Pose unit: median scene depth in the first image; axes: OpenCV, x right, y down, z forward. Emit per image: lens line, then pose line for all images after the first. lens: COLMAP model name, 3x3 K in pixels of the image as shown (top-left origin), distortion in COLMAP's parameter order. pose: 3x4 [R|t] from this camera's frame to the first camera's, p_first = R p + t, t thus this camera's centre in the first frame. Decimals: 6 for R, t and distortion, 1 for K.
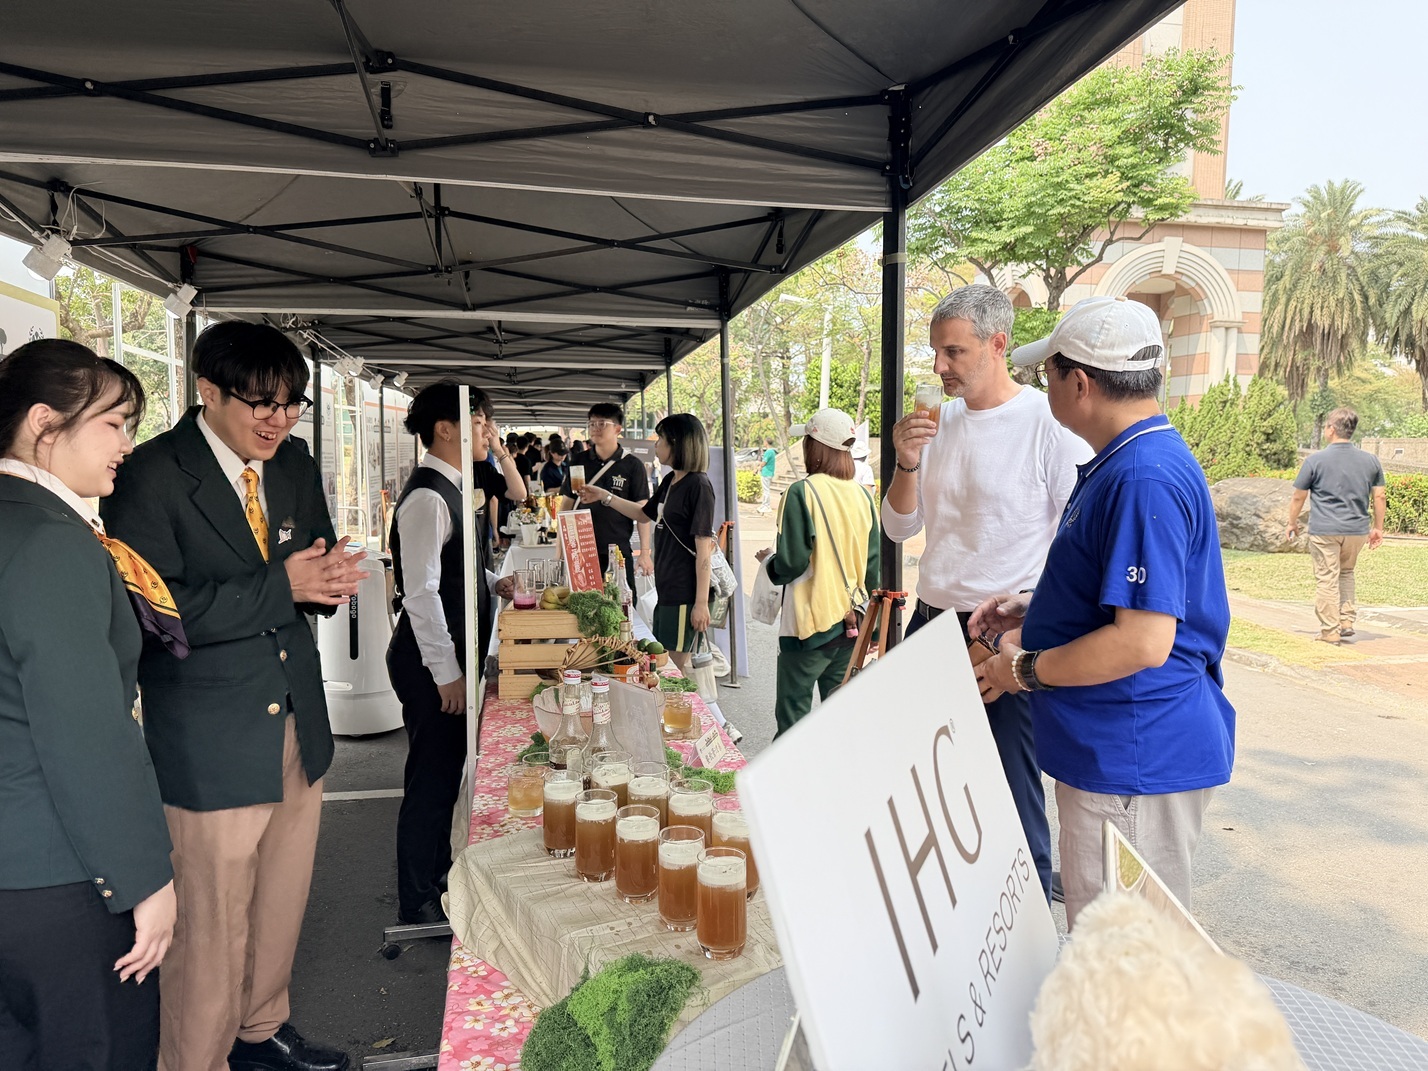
lens RADIAL K [[992.6, 0, 714.0], [0, 992.6, 535.5], [0, 0, 1]] dist [0.027703, -0.007033]
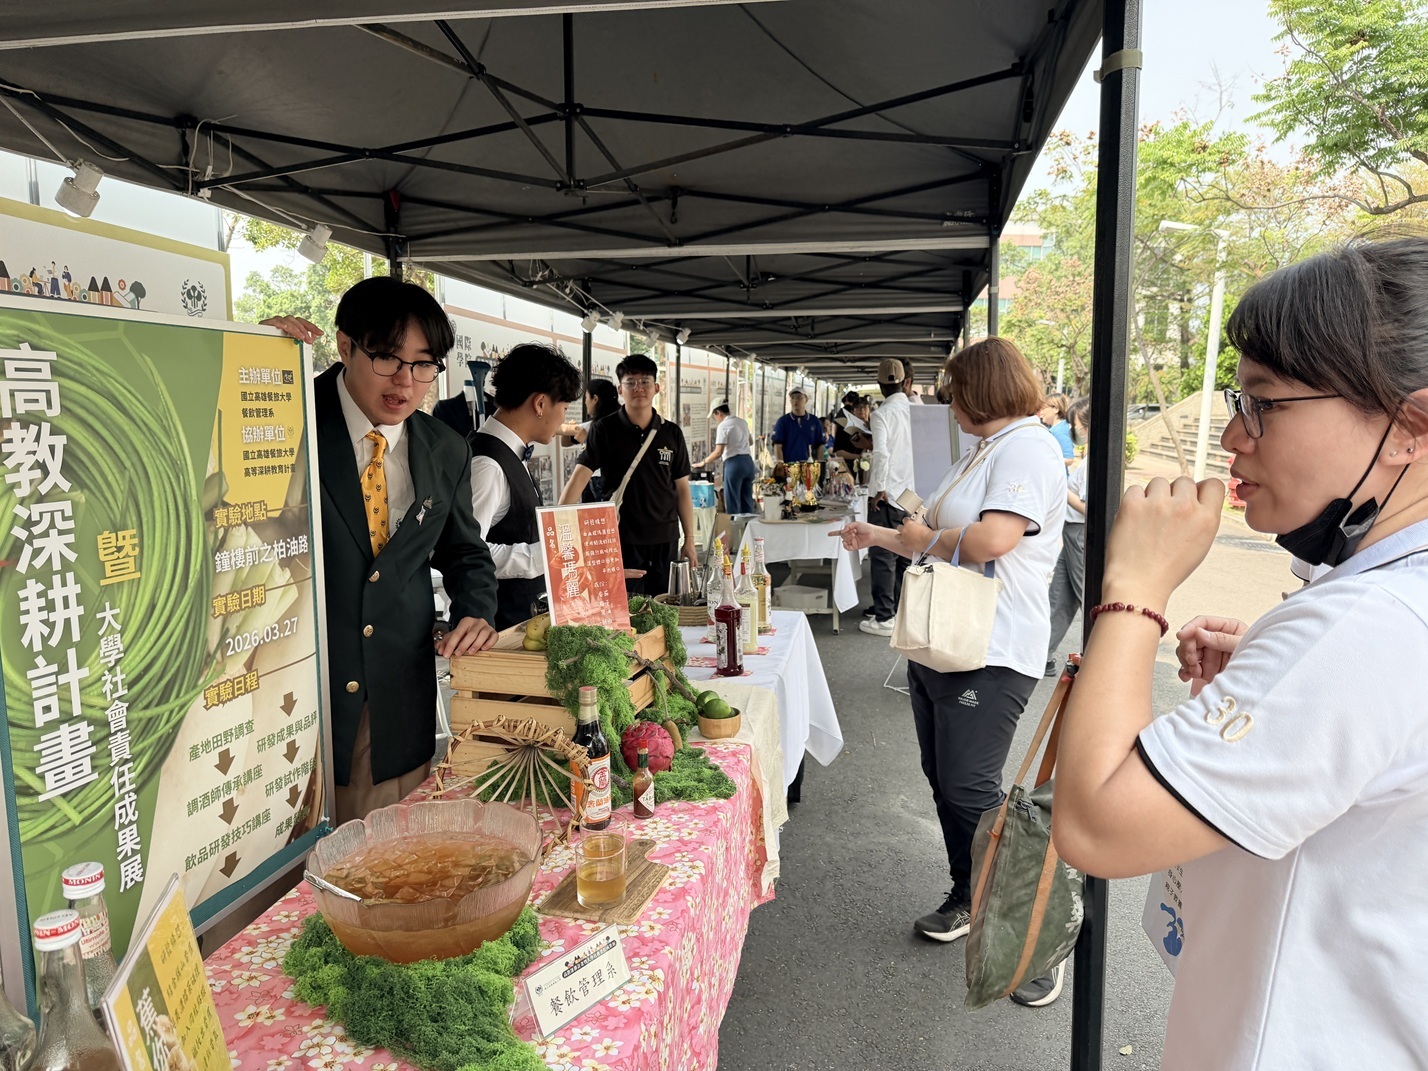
lens RADIAL K [[993.3, 0, 721.1], [0, 993.3, 546.2], [0, 0, 1]] dist [0.101353, -0.111985]
pose [[0.938848, 0.041665, -0.341801, 0.044642], [-0.024109, 0.998170, 0.055453, -0.008829], [0.343486, -0.043821, 0.938135, 0.095573]]
